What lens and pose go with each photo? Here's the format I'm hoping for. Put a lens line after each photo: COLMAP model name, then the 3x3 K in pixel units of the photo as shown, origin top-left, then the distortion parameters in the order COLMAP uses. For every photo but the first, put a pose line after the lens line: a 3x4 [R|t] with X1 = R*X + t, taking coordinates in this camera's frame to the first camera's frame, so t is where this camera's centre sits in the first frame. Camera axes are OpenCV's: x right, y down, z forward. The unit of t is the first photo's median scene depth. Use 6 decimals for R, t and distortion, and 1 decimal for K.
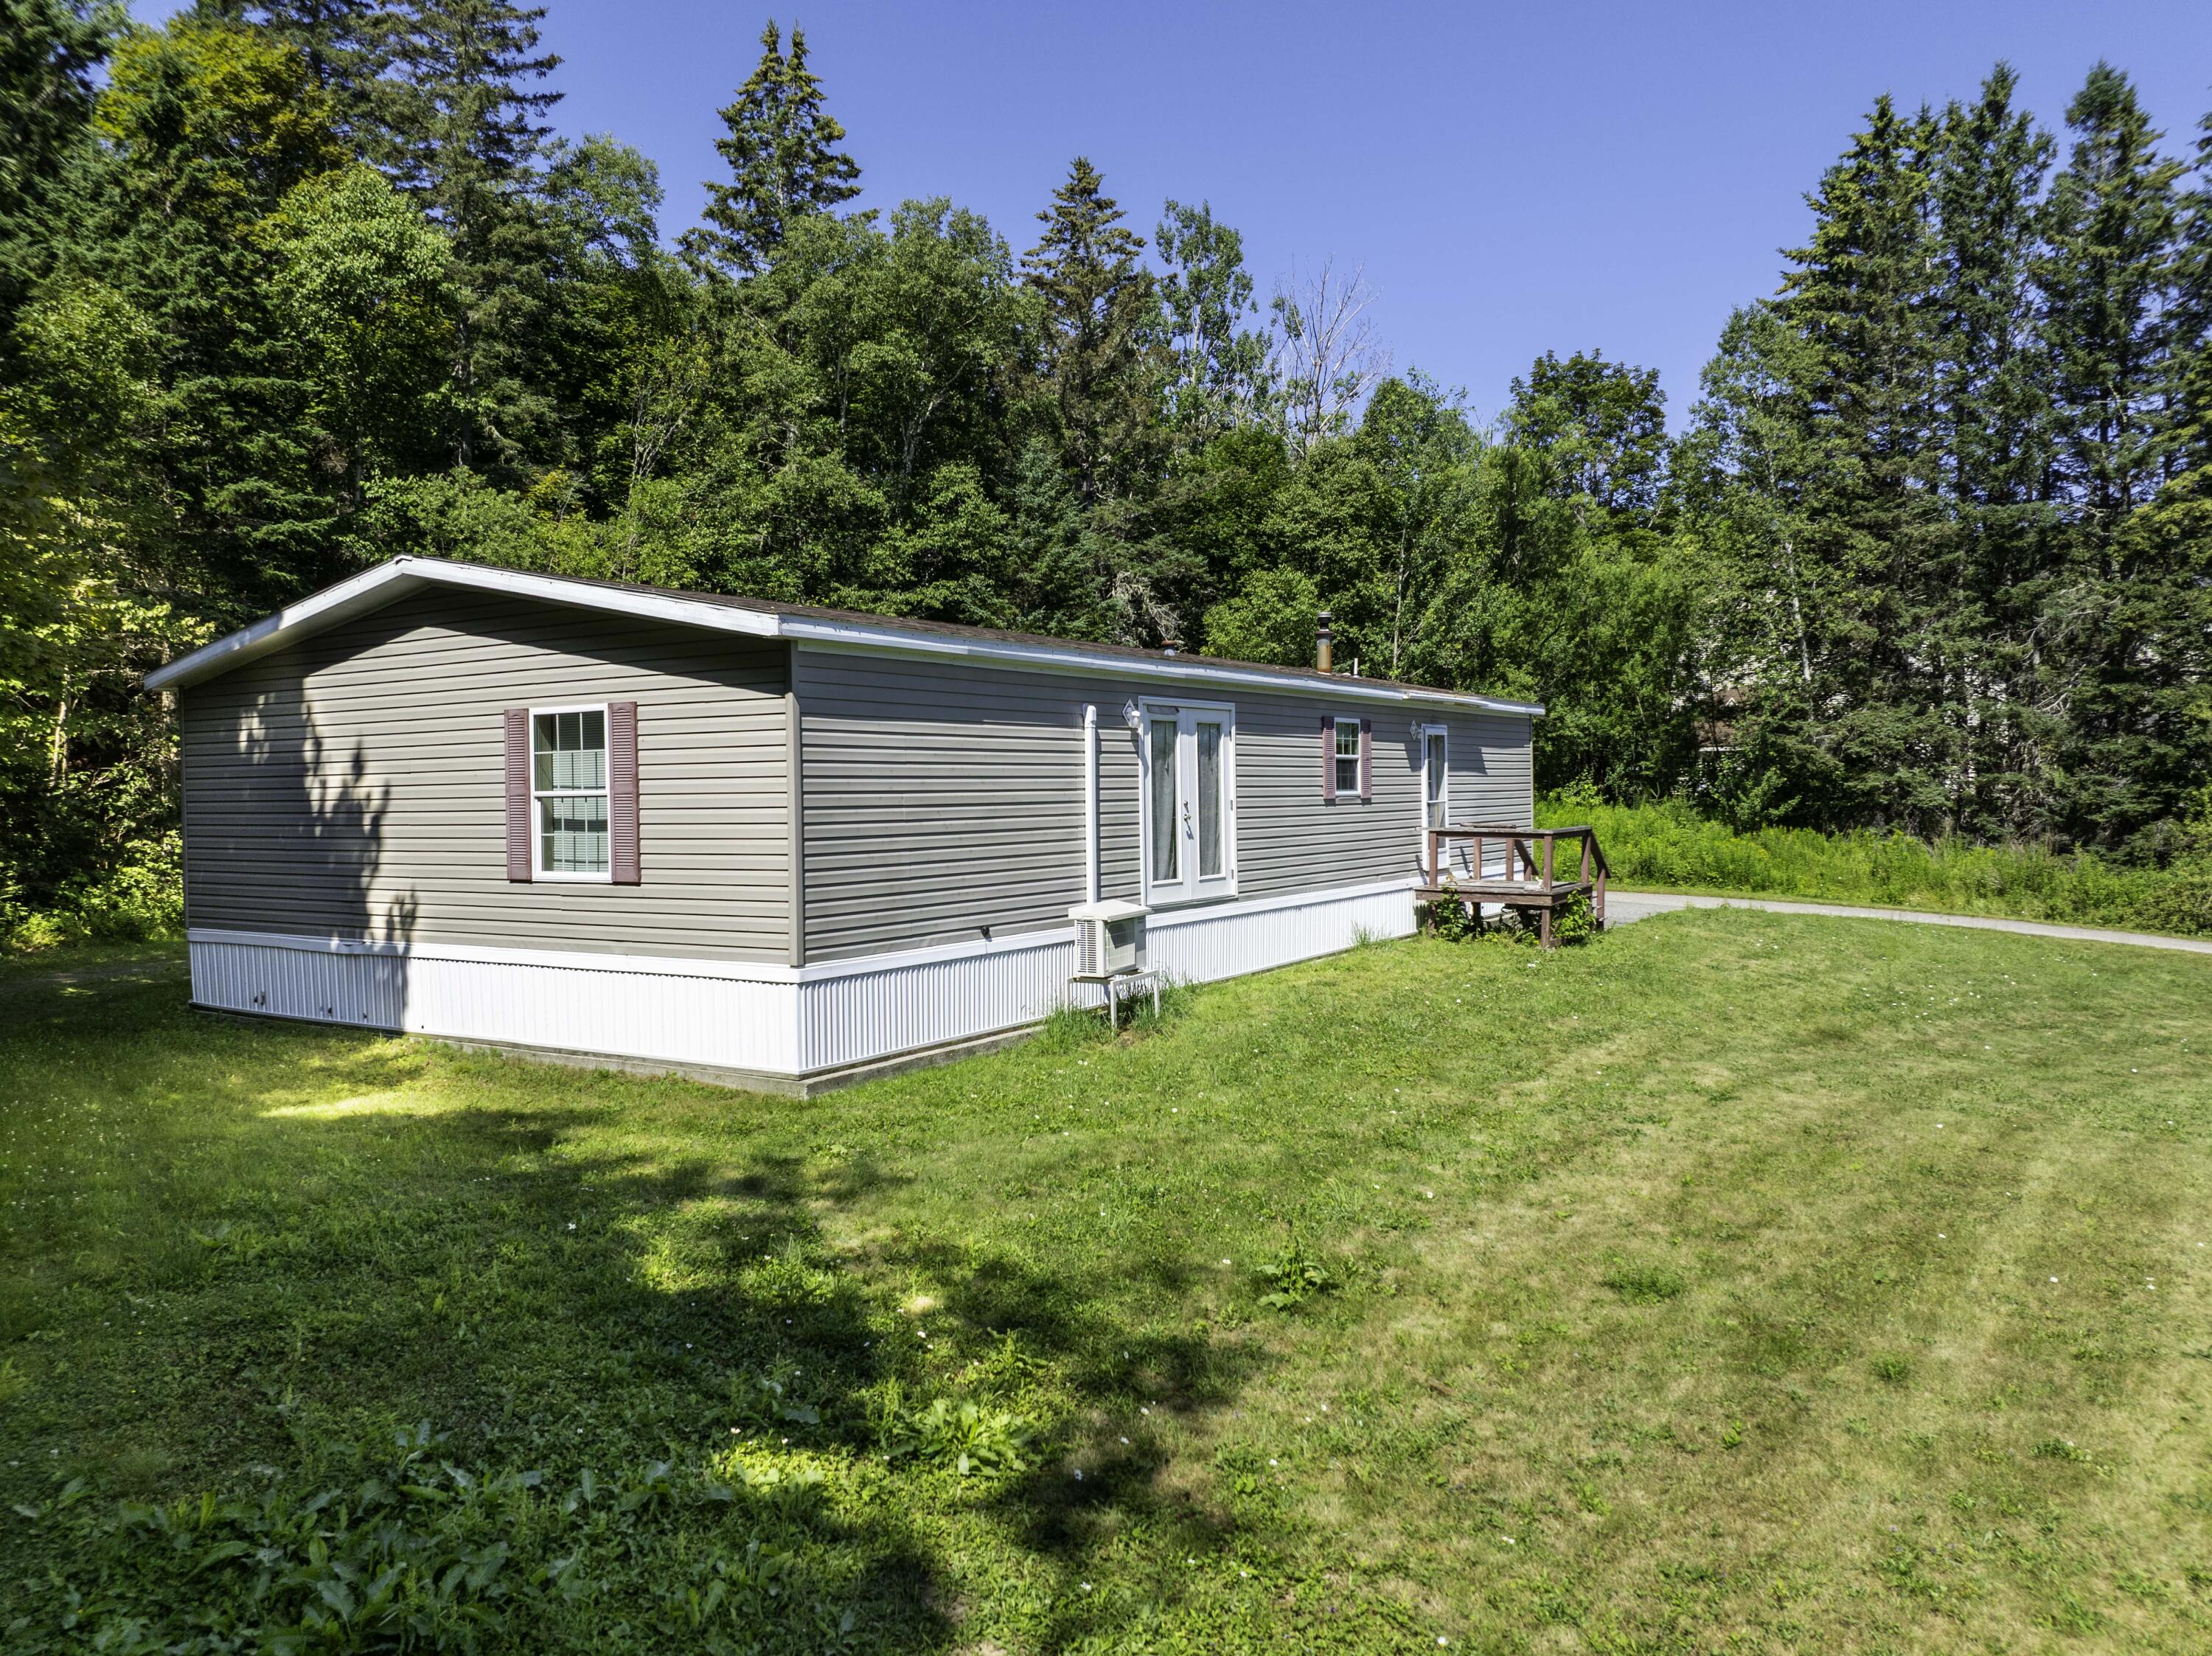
lens RADIAL K [[1664.4, 0, 1106.0], [0, 1664.4, 828.0], [0, 0, 1]] dist [-0.003095, 0.000177]
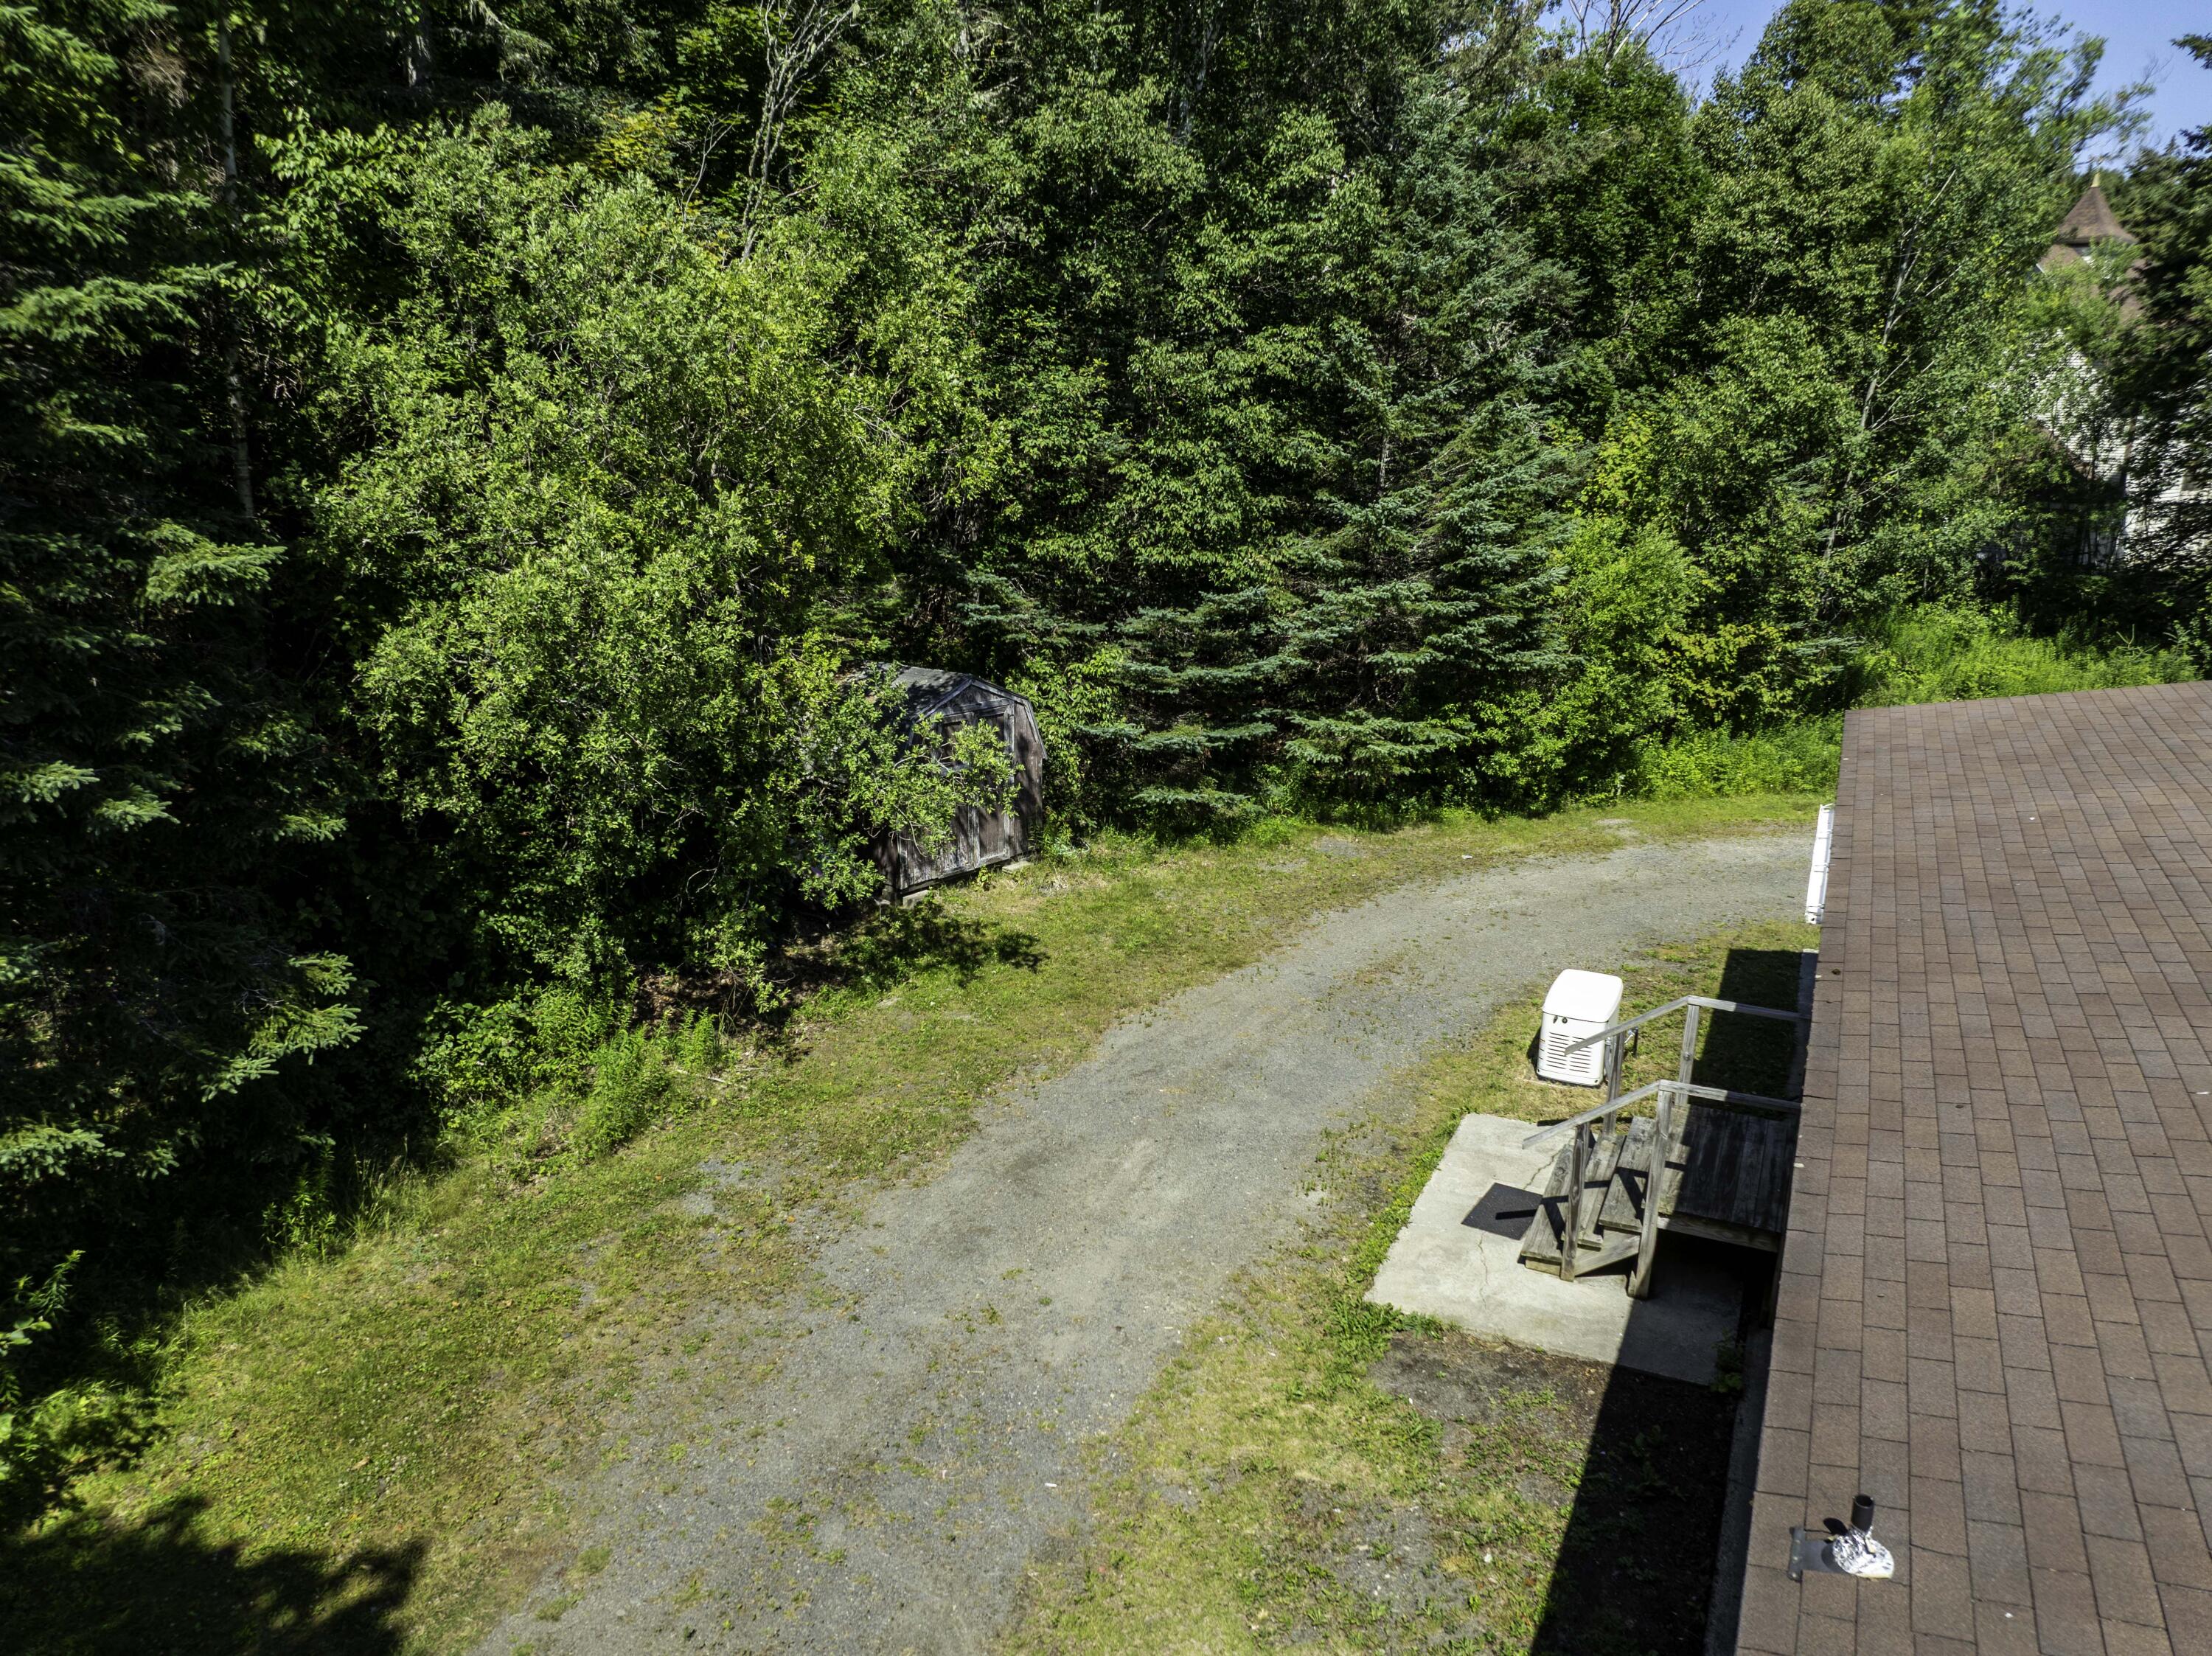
lens RADIAL K [[1553.8, 0, 1106.0], [0, 1553.8, 828.0], [0, 0, 1]] dist [-0.039553, 0.004503]
pose [[0.993752, -0.005979, 0.111449, -0.391797], [-0.021412, 0.969803, 0.242949, -0.192327], [-0.109536, -0.243817, 0.963616, 0.789598]]
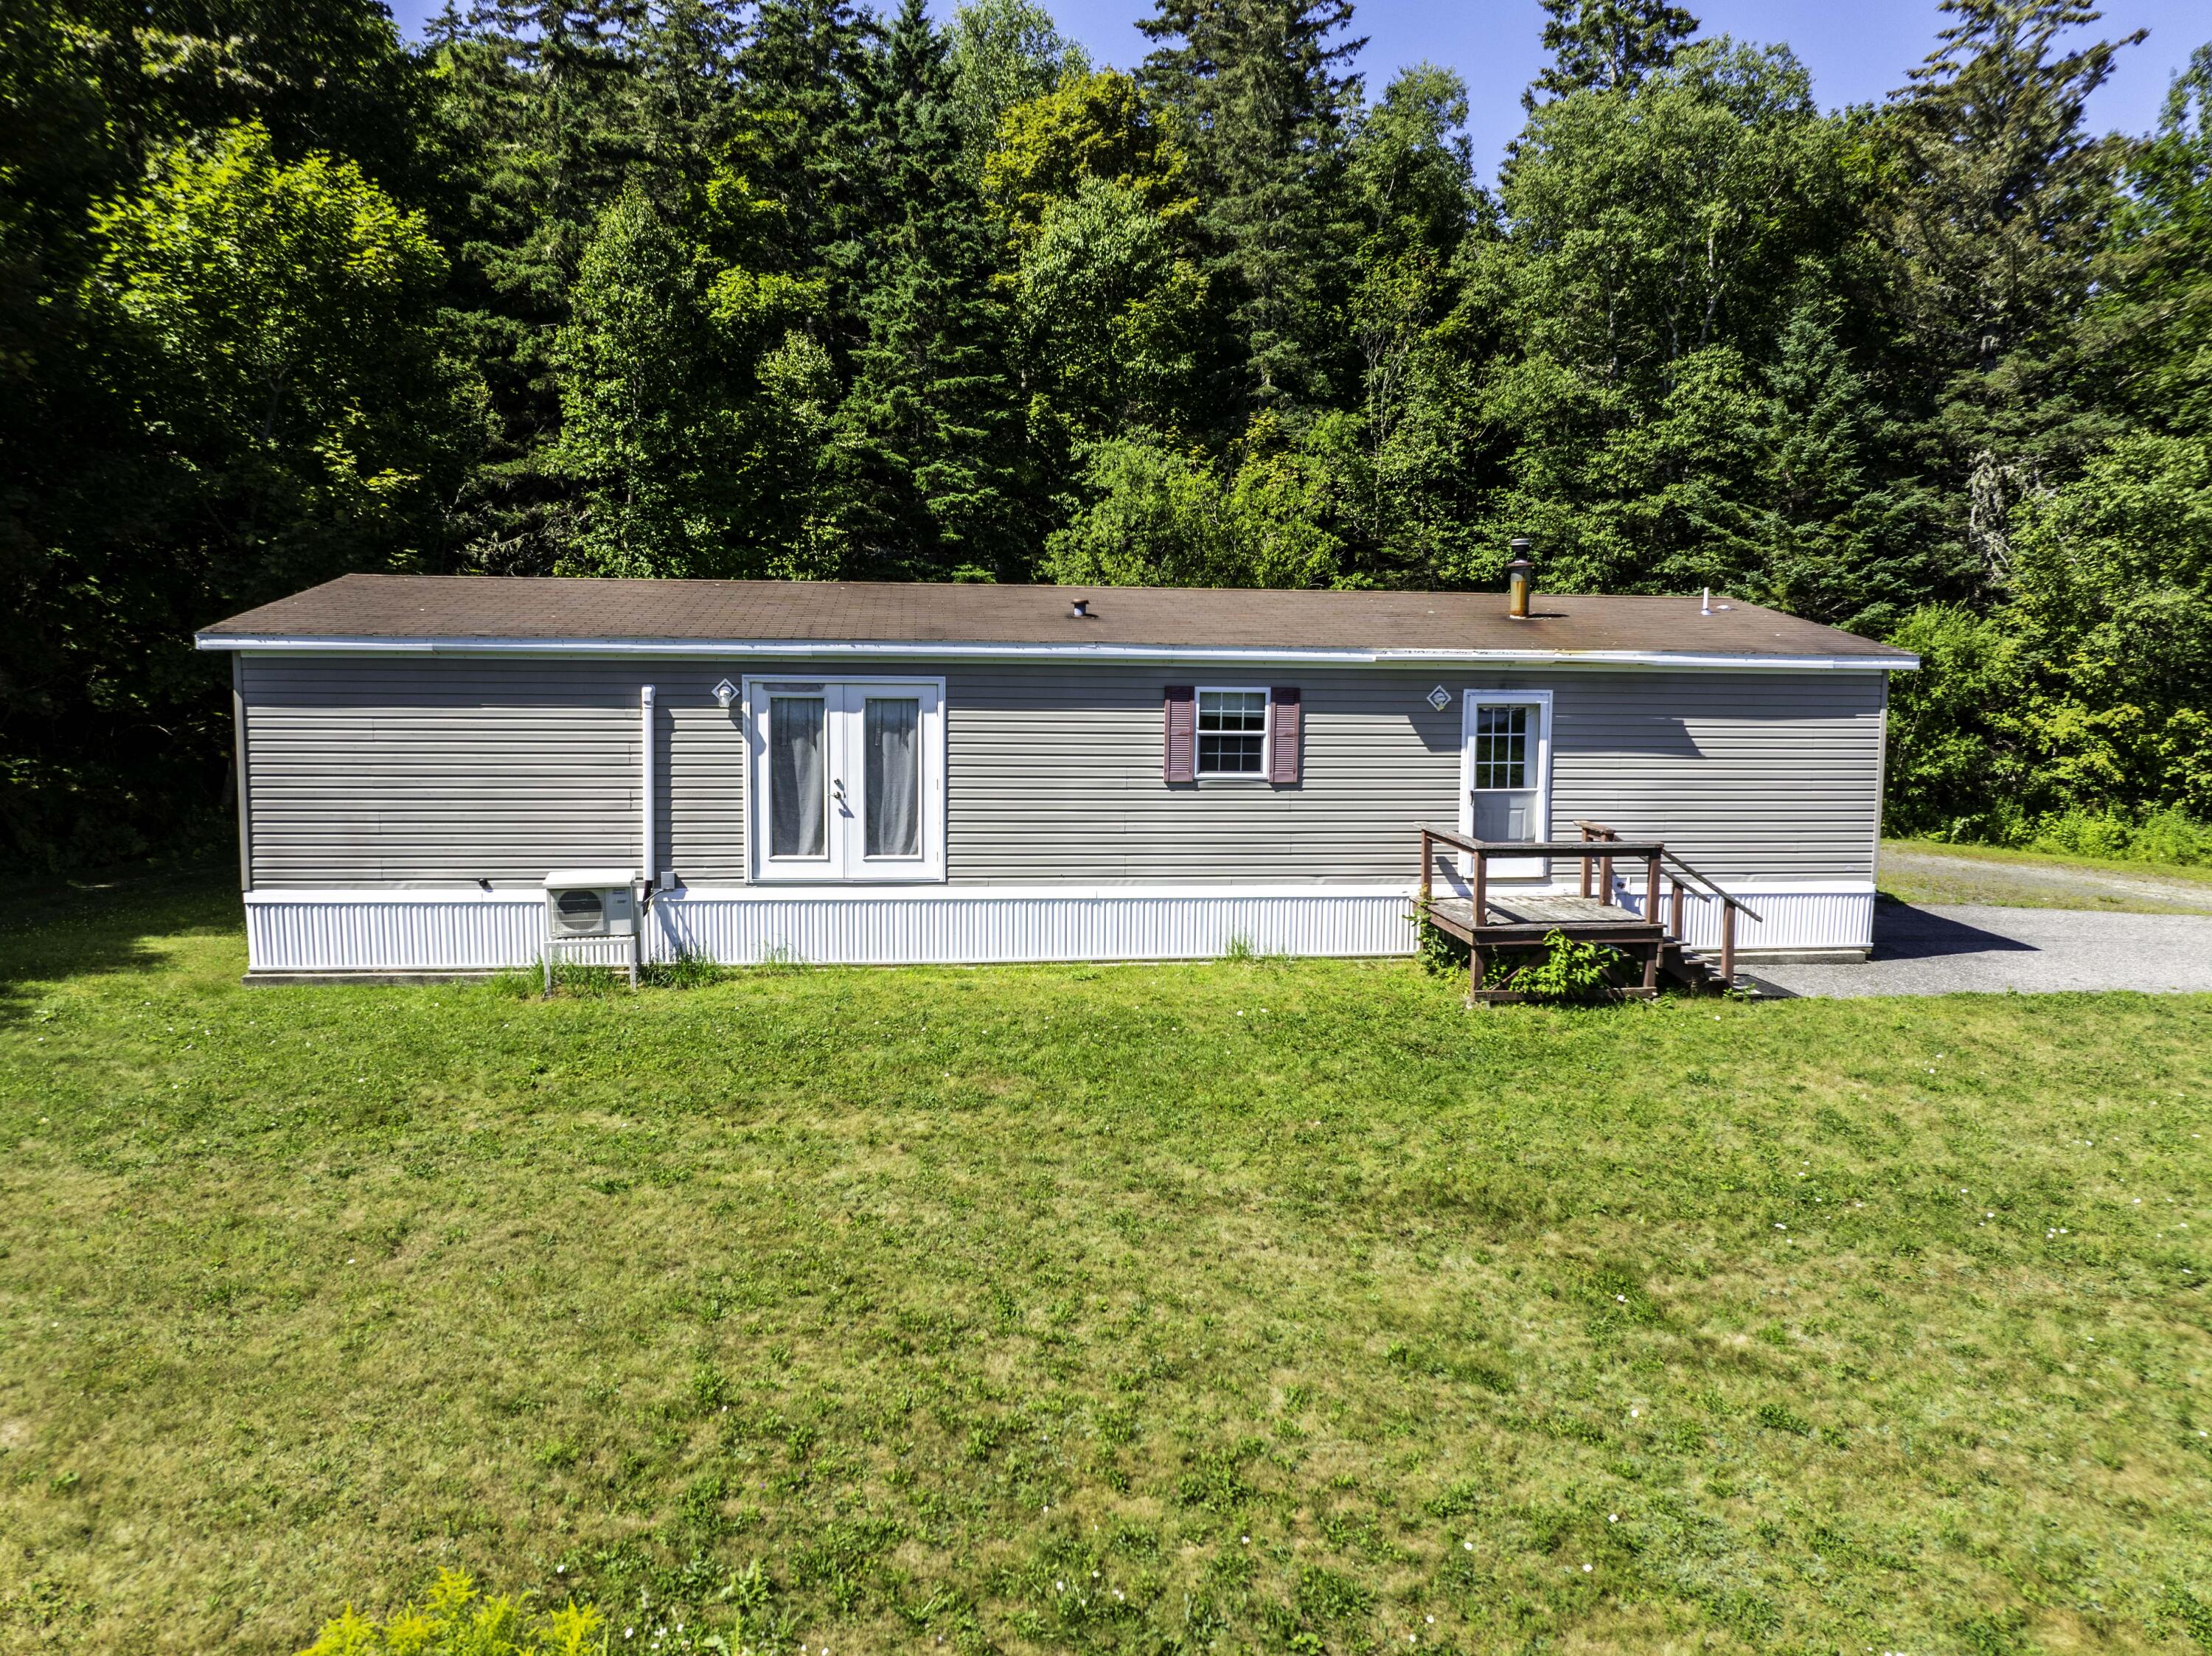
lens RADIAL K [[1622.9, 0, 1106.0], [0, 1622.9, 828.0], [0, 0, 1]] dist [-0.038751, 0.000457]
pose [[0.621180, 0.096163, -0.777746, 0.697638], [-0.037231, 0.994943, 0.093281, -0.064306], [0.782783, -0.028988, 0.621619, 0.405695]]
